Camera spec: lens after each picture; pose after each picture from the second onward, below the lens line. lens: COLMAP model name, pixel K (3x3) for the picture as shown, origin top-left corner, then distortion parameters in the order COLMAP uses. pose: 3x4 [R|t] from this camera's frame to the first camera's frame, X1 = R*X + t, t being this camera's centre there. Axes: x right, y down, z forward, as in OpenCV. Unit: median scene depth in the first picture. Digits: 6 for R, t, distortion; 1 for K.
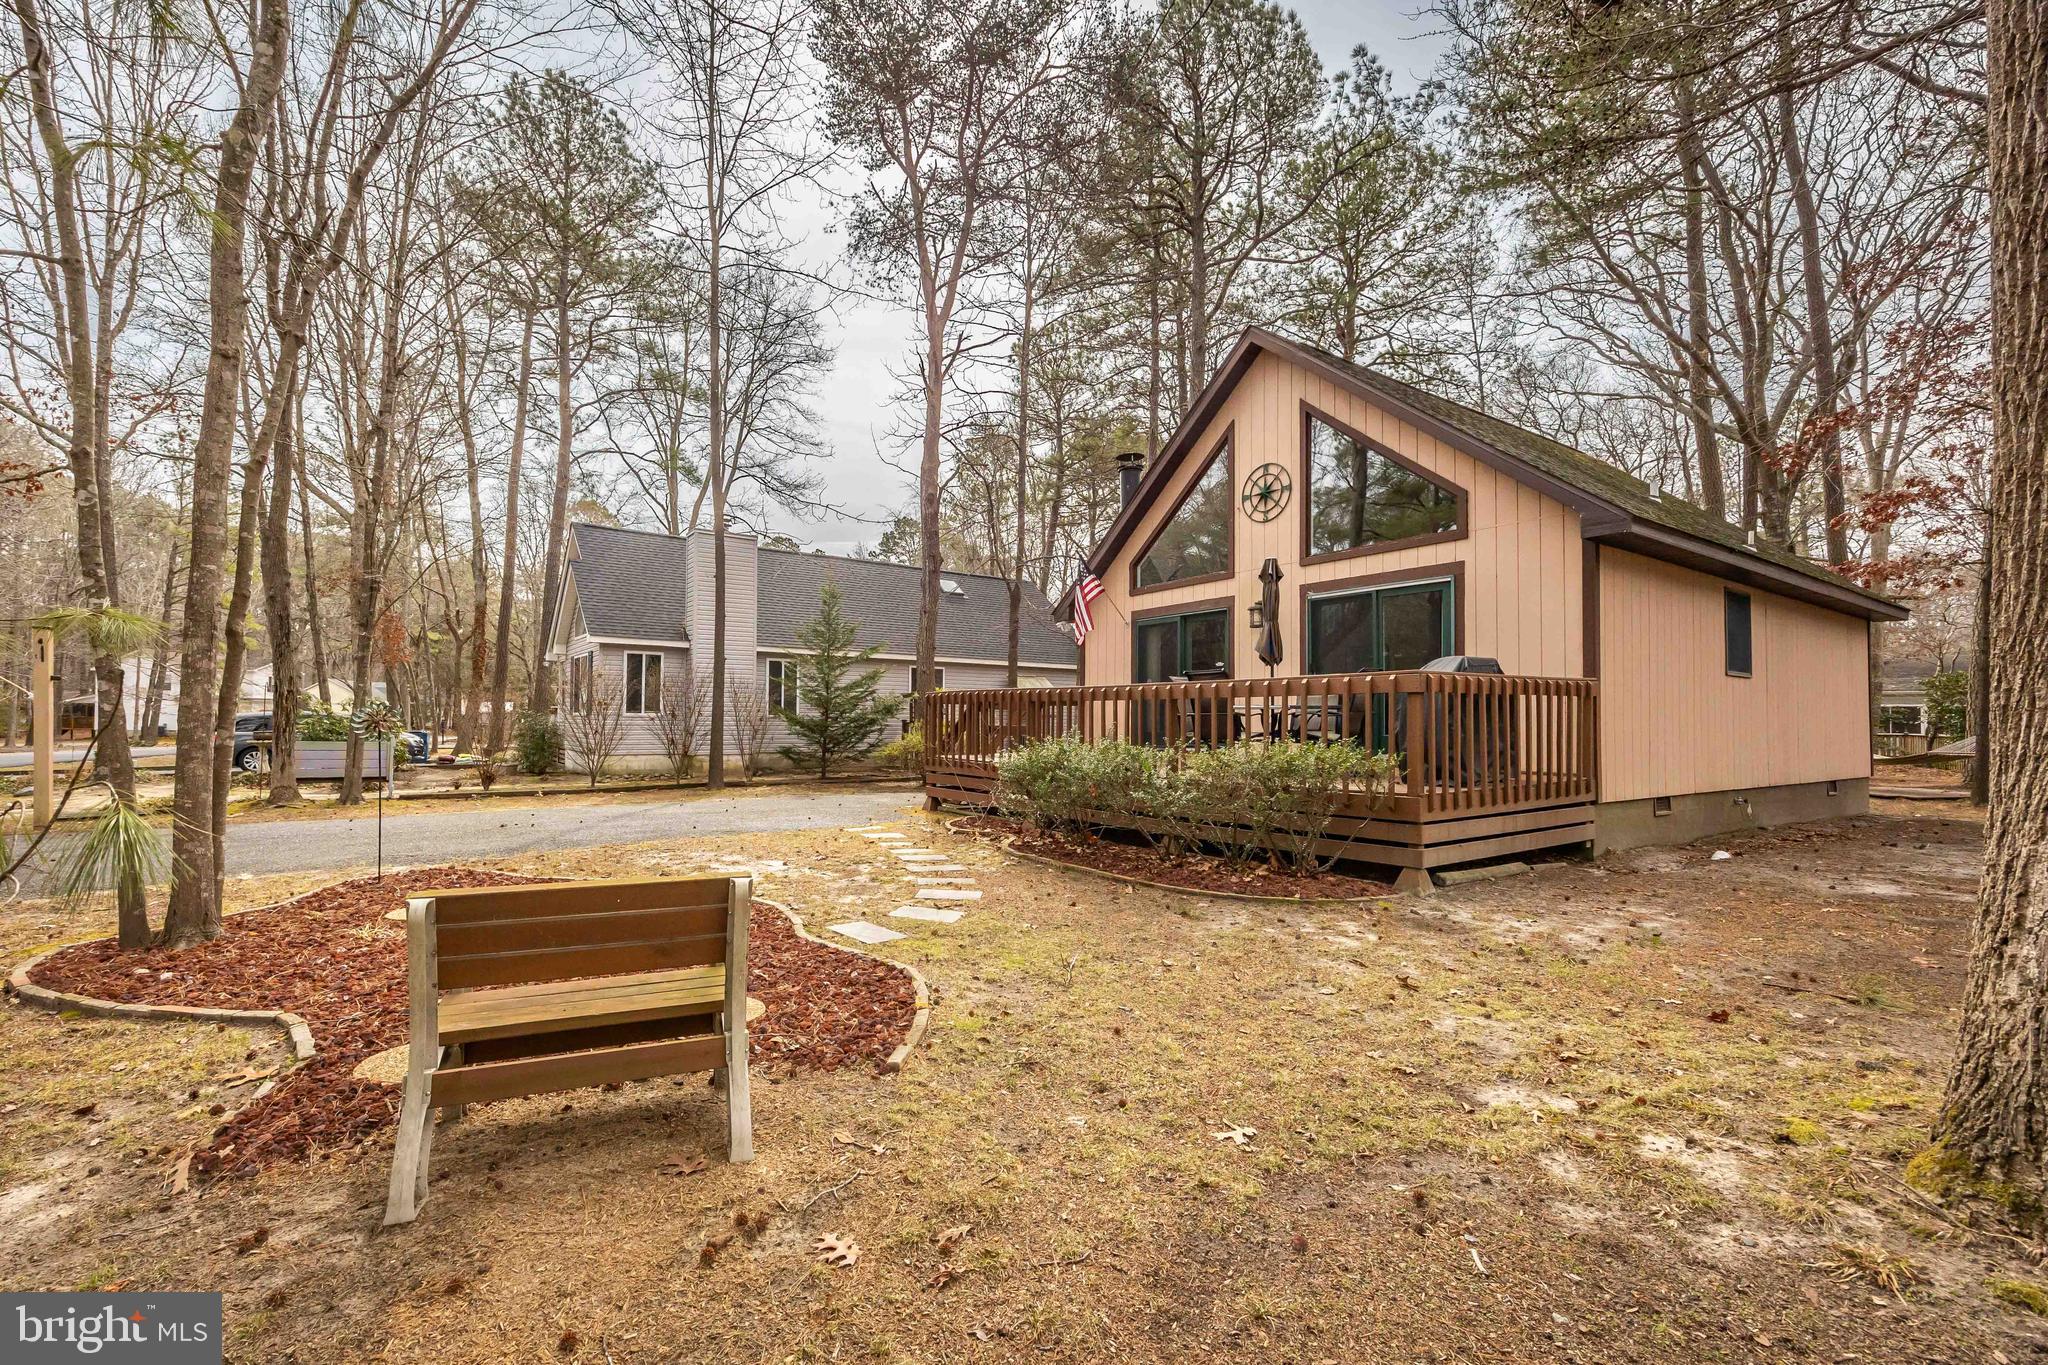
lens RADIAL K [[784.7, 0, 984.2], [0, 784.7, 696.3], [0, 0, 1]] dist [-0.001601, 0.000335]
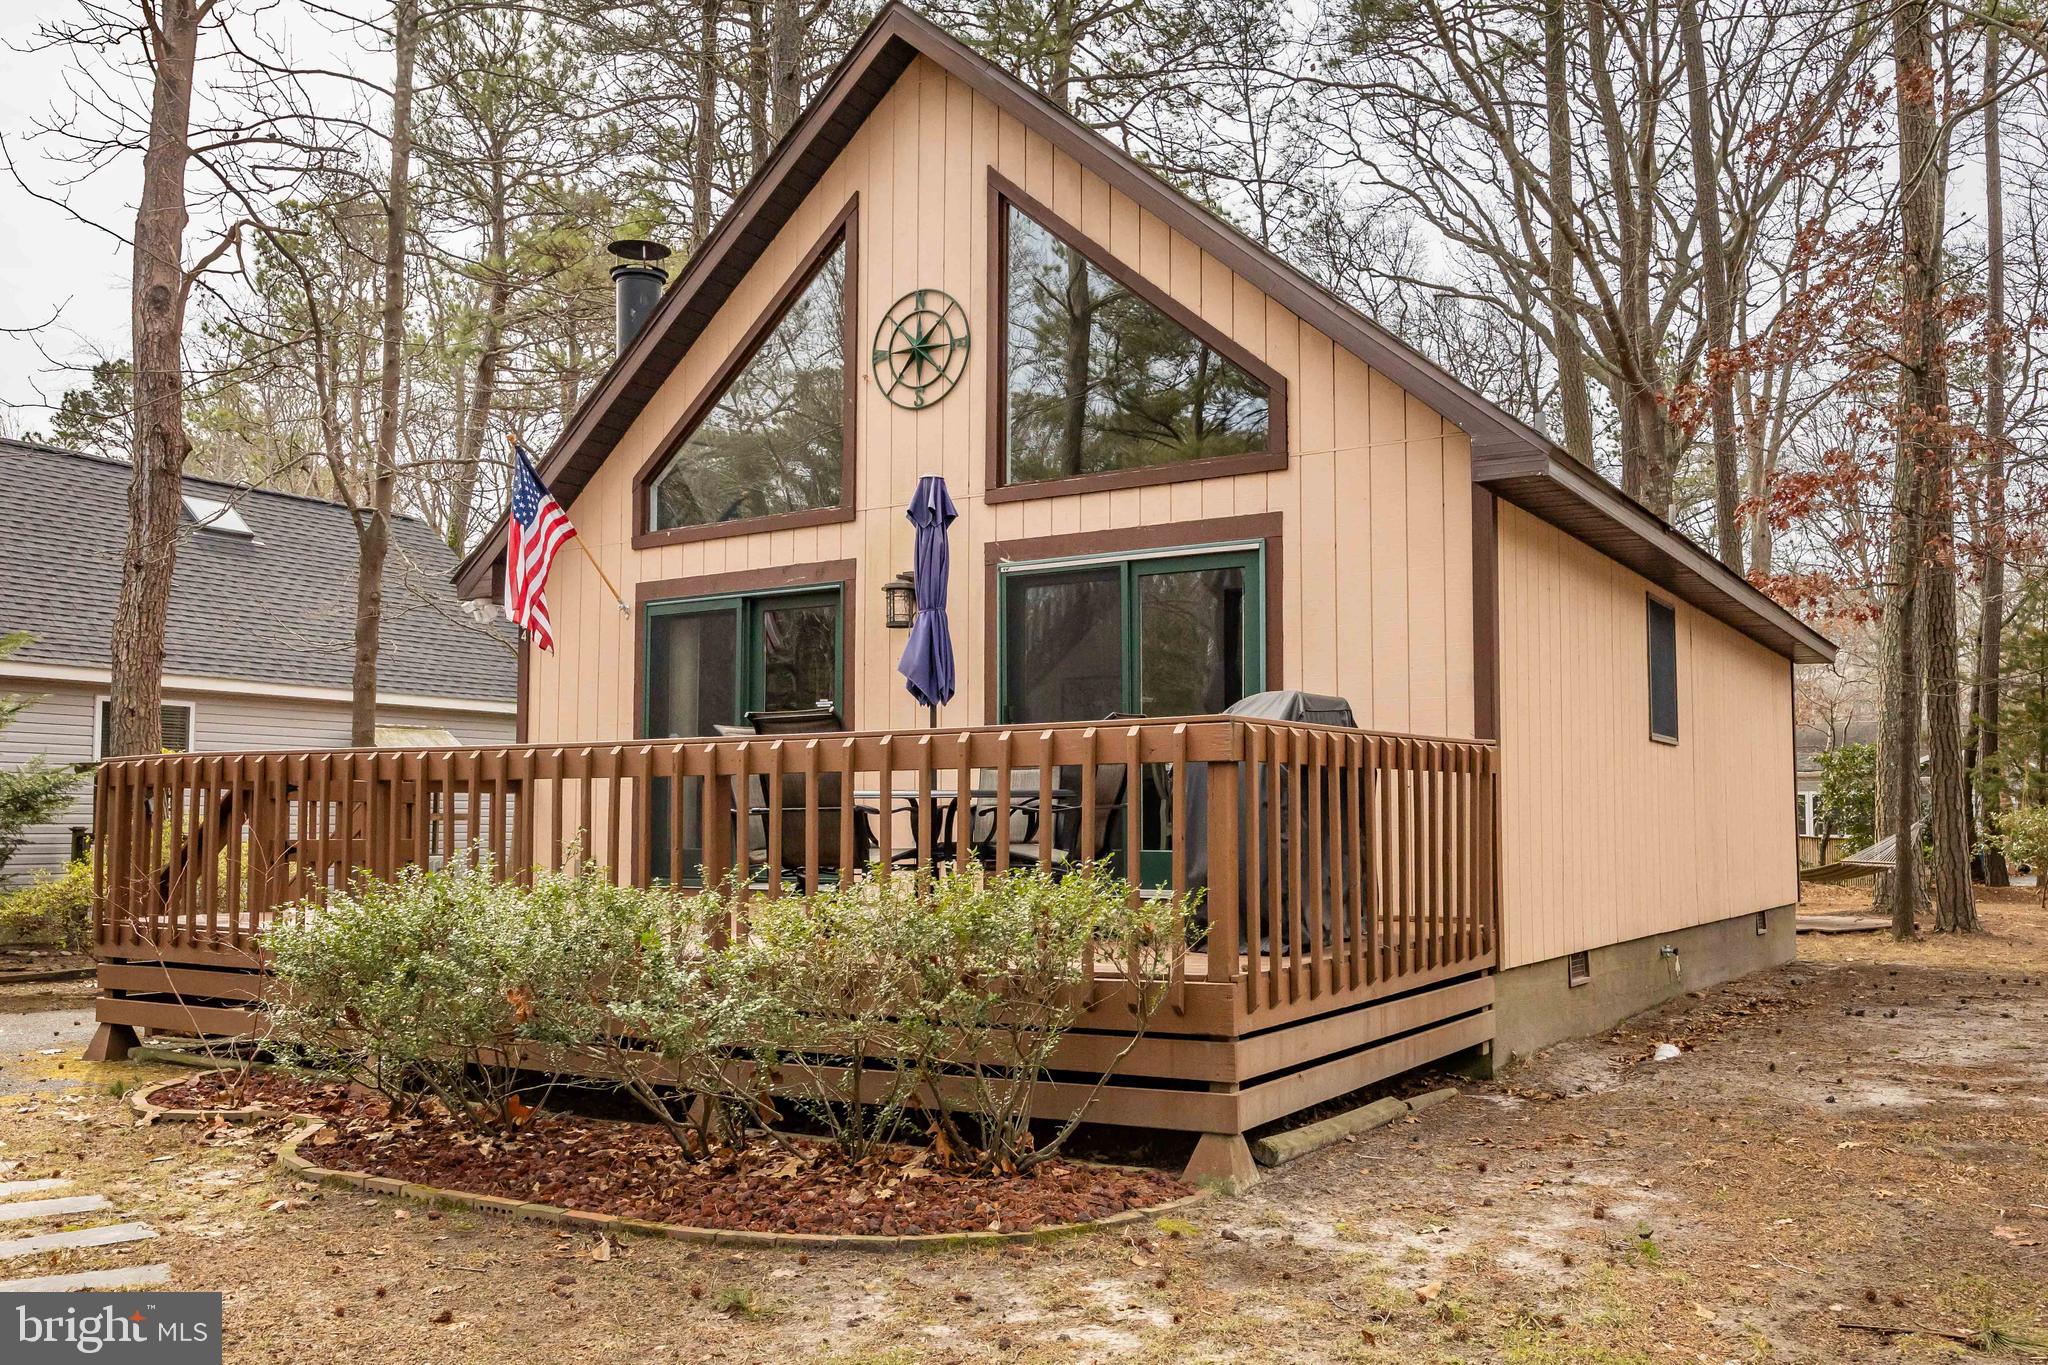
lens RADIAL K [[1582.2, 0, 1037.9], [0, 1582.2, 728.1], [0, 0, 1]] dist [-0.009114, 0.013037]
pose [[0.910424, 0.016582, 0.413344, 0.028216], [-0.004223, 0.999517, -0.030796, 0.002855], [-0.413655, 0.026291, 0.910054, 0.095945]]
